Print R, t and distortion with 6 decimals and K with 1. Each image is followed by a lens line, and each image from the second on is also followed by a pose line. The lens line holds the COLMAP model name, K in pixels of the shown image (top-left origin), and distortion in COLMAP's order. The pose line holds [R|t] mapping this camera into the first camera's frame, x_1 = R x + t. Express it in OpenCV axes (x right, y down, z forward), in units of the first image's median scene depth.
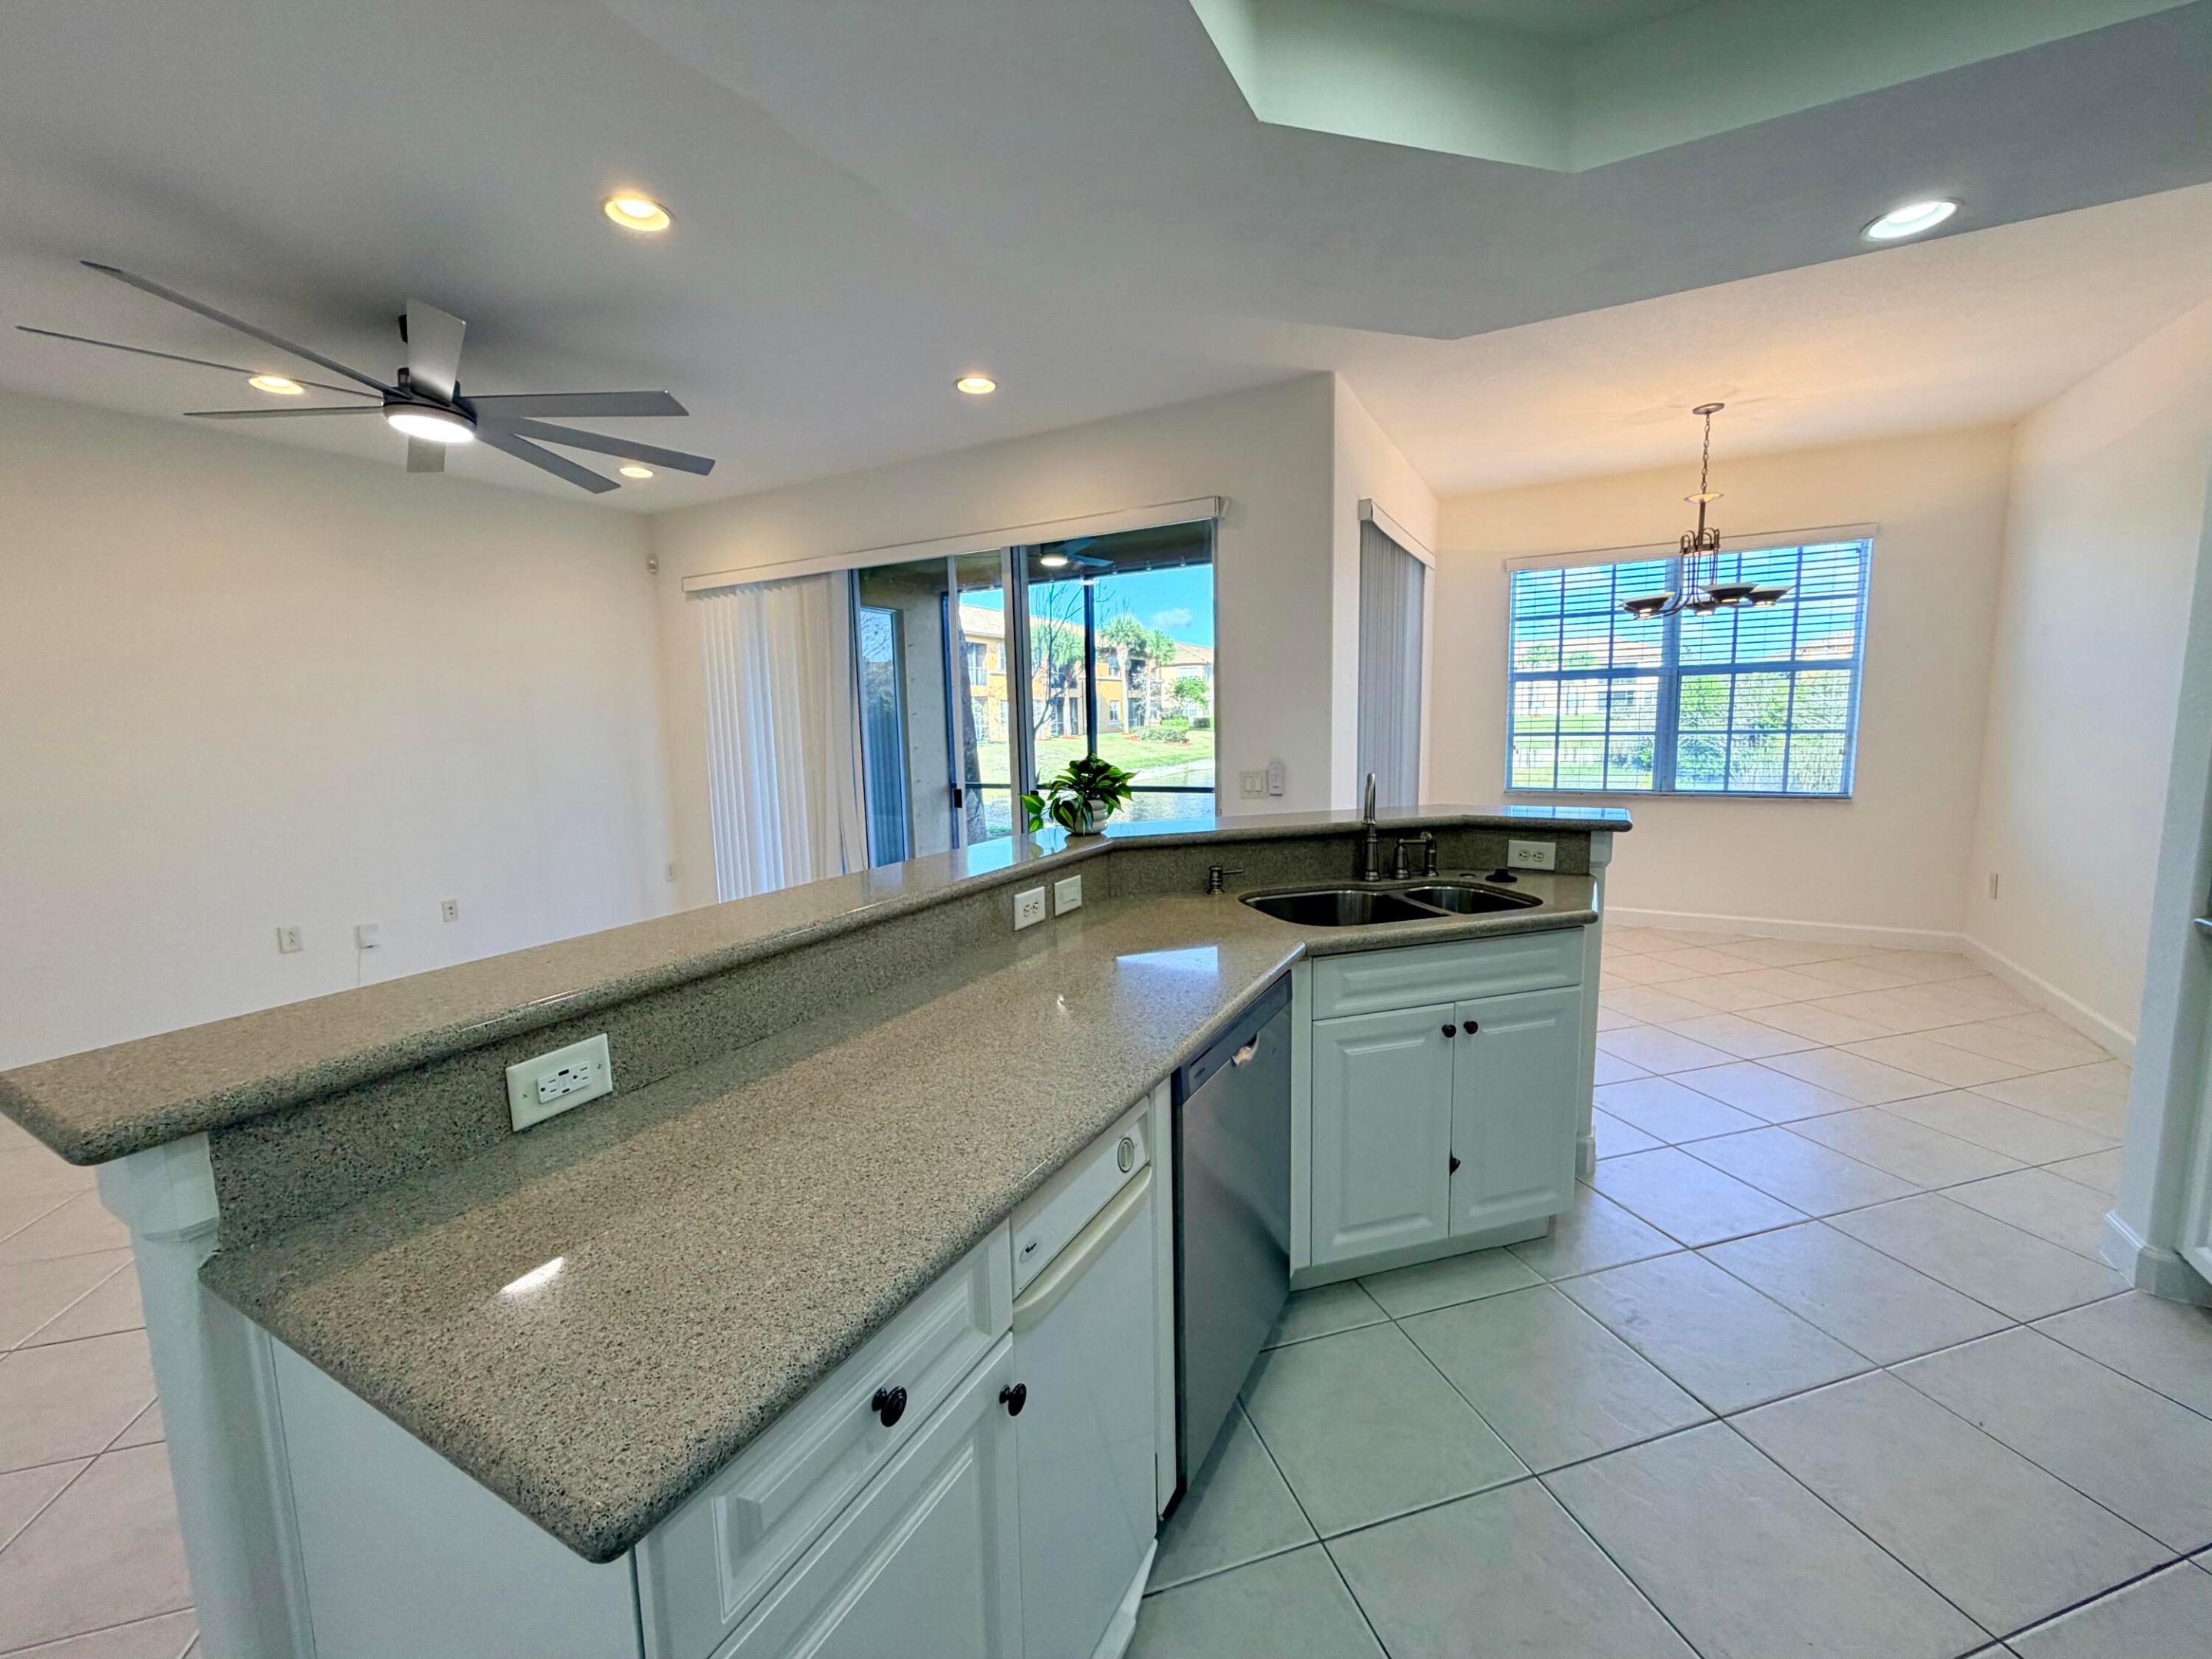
lens RADIAL K [[882.3, 0, 1100.2], [0, 882.3, 825.6], [0, 0, 1]] dist [0.000307, -0.000088]
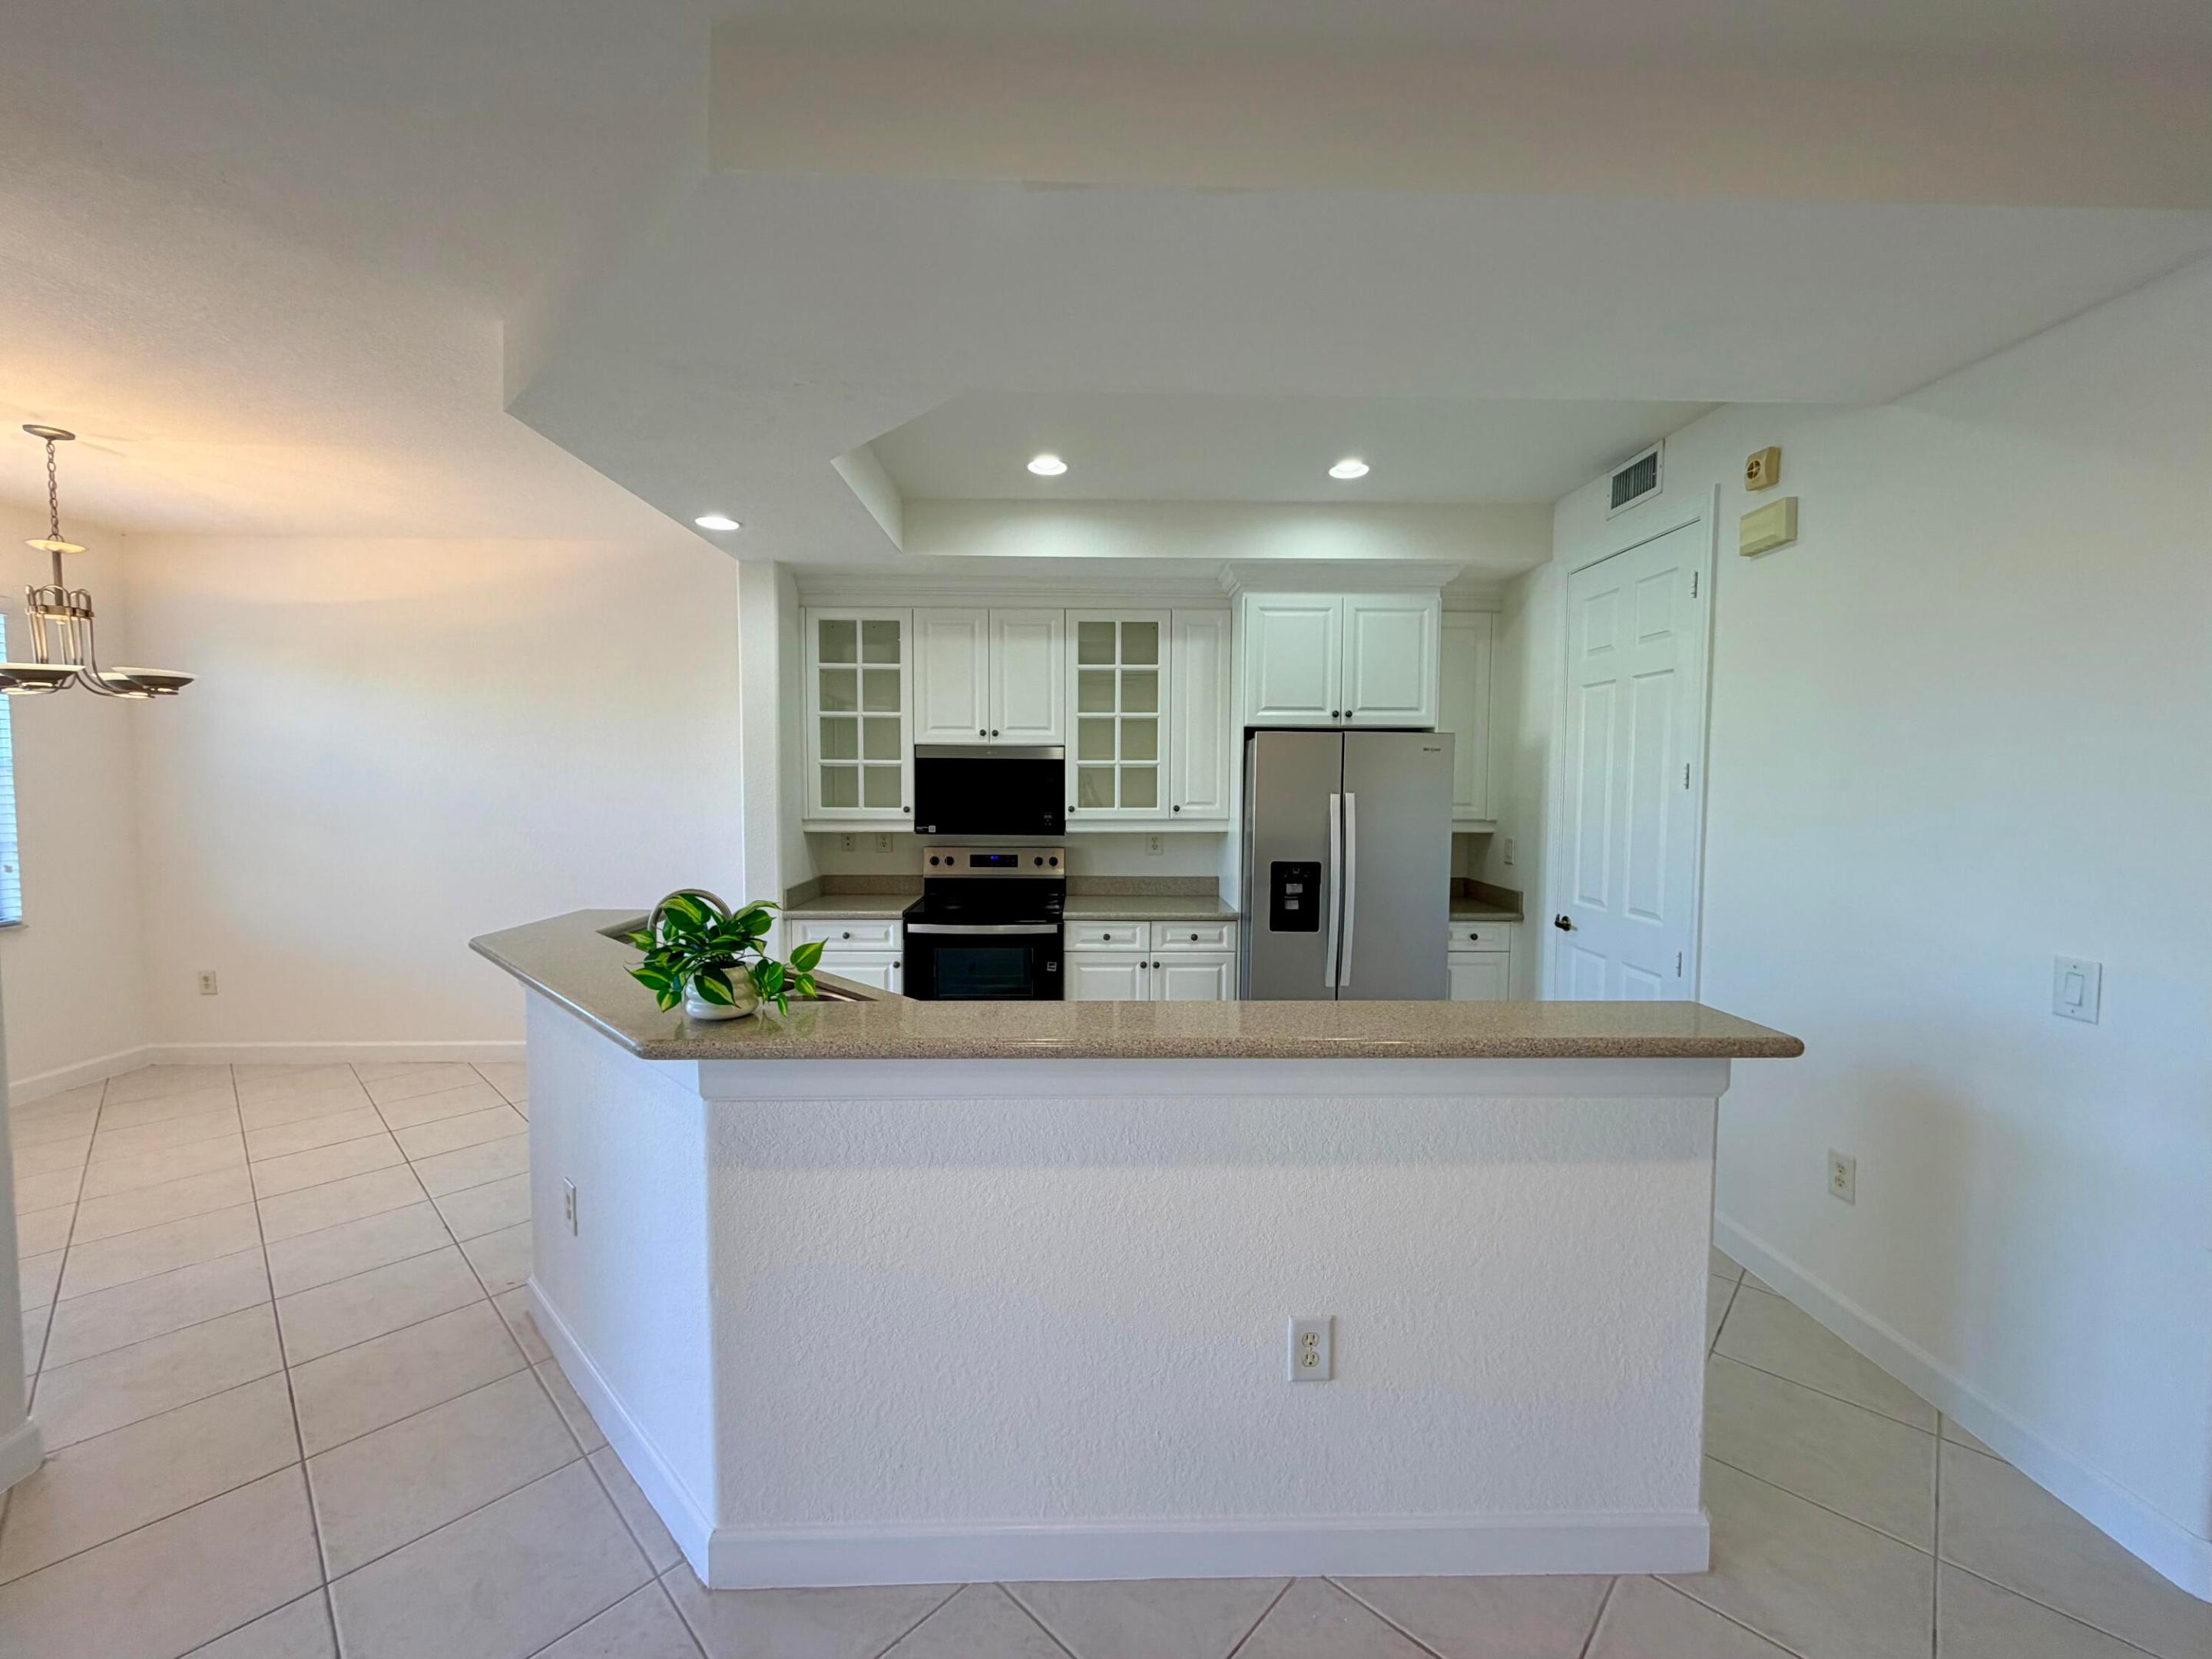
lens RADIAL K [[882.3, 0, 1100.2], [0, 882.3, 825.6], [0, 0, 1]] dist [0.000307, -0.000088]
pose [[-0.502673, -0.023104, 0.864168, -0.354362], [0.117020, 0.988623, 0.094500, -0.078852], [-0.856520, 0.148627, -0.494250, 0.514680]]
